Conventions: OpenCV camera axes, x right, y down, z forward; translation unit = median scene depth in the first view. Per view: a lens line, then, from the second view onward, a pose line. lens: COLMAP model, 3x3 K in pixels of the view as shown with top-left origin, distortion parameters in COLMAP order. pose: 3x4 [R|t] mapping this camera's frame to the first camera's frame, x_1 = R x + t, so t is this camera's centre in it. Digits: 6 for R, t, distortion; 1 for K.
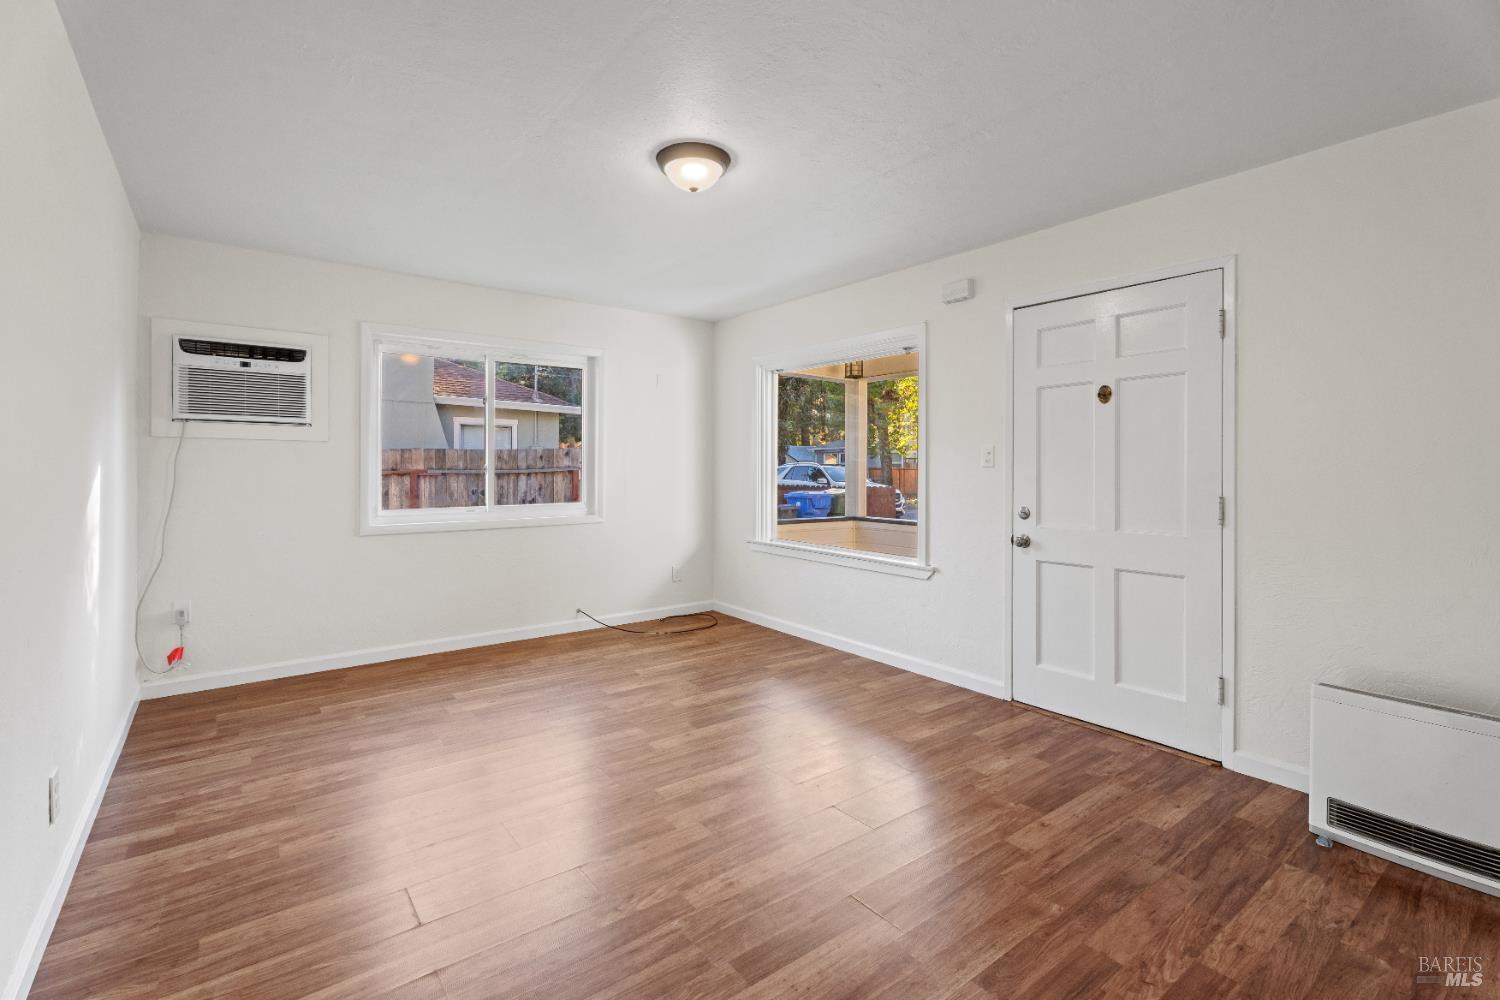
lens RADIAL K [[671.3, 0, 746.2], [0, 671.3, 483.7], [0, 0, 1]] dist [0.000975, 0.000349]
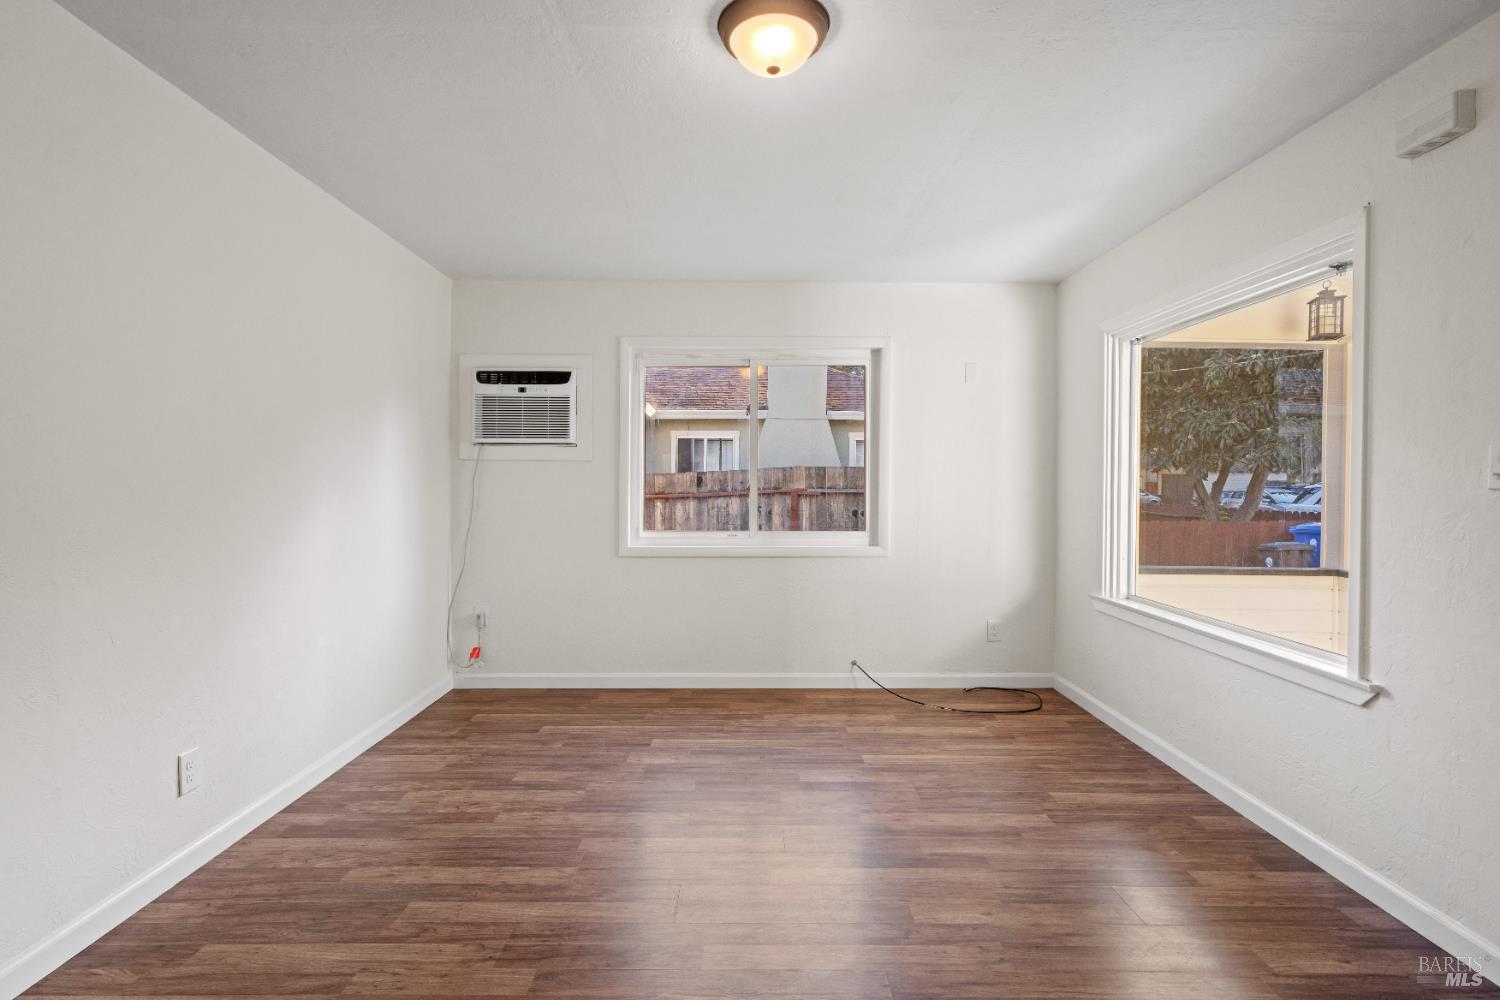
lens RADIAL K [[735.3, 0, 749.8], [0, 735.3, 507.7], [0, 0, 1]] dist [-0.001800, 0.000455]
pose [[0.799685, 0.019209, -0.600112, 0.228670], [-0.016113, 0.999815, 0.010532, -0.008265], [0.600203, 0.001248, 0.799846, 0.264993]]
